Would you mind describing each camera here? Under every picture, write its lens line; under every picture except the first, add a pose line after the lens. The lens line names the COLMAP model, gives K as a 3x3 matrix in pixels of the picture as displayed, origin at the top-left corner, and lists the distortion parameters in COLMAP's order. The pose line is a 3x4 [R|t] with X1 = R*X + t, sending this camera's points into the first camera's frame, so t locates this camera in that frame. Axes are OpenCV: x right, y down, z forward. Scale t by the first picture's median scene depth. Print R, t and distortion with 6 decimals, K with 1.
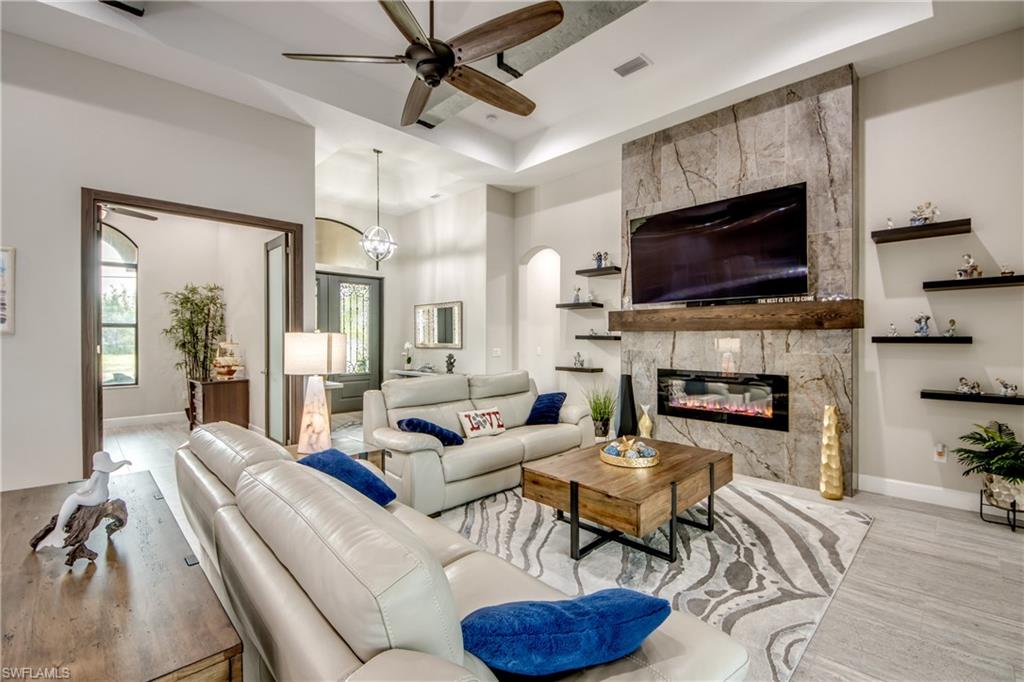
lens RADIAL K [[433.4, 0, 512.4], [0, 433.4, 337.4], [0, 0, 1]] dist [0.039734, -0.031886]
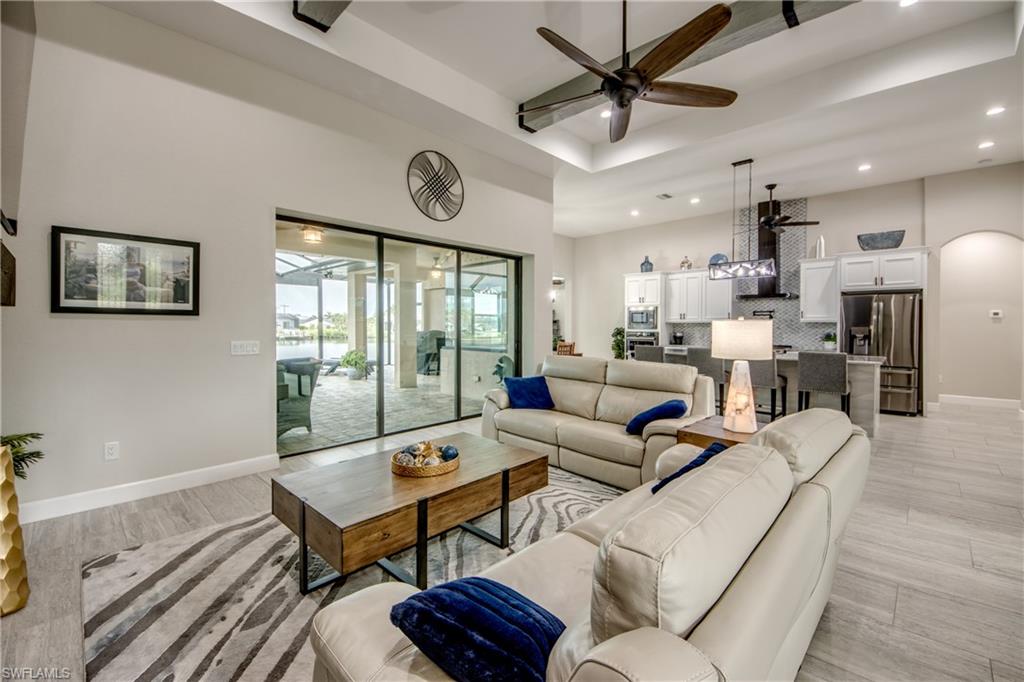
lens RADIAL K [[433.4, 0, 512.4], [0, 433.4, 337.4], [0, 0, 1]] dist [0.039734, -0.031886]
pose [[-0.999539, -0.000911, -0.030354, 0.086260], [-0.001697, 0.999663, 0.025892, 0.004845], [0.030321, 0.025931, -0.999204, 1.277765]]
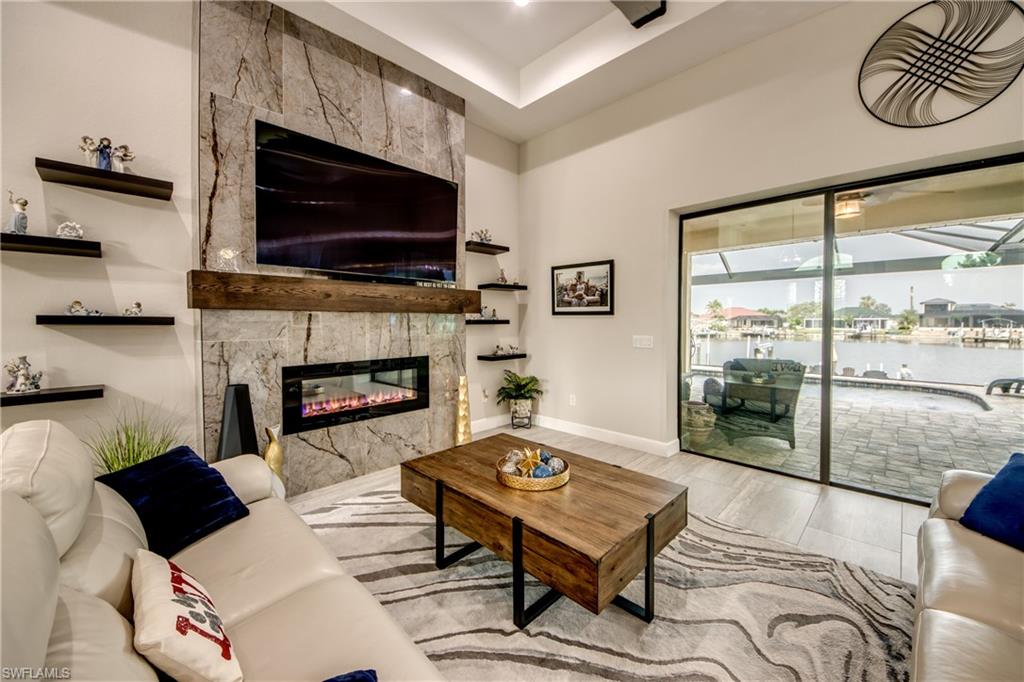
lens RADIAL K [[387.7, 0, 511.0], [0, 387.7, 332.4], [0, 0, 1]] dist [0.030235, -0.020662]
pose [[-0.008652, -0.028631, 0.999553, -0.292316], [-0.000019, 0.999590, 0.028632, 0.002089], [-0.999963, 0.000228, -0.008649, 0.722675]]
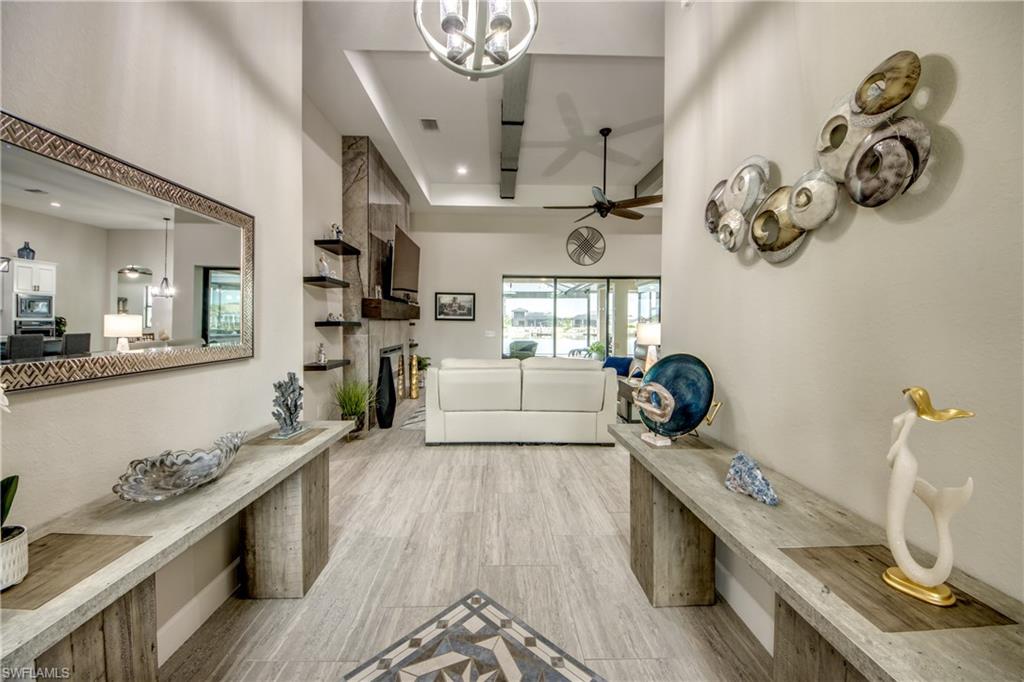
lens RADIAL K [[387.7, 0, 511.0], [0, 387.7, 332.4], [0, 0, 1]] dist [0.030235, -0.020662]
pose [[-0.731038, -0.019280, 0.682064, -0.733386], [-0.002723, 0.999675, 0.025339, -0.005517], [-0.682331, 0.016666, -0.730853, 1.681202]]
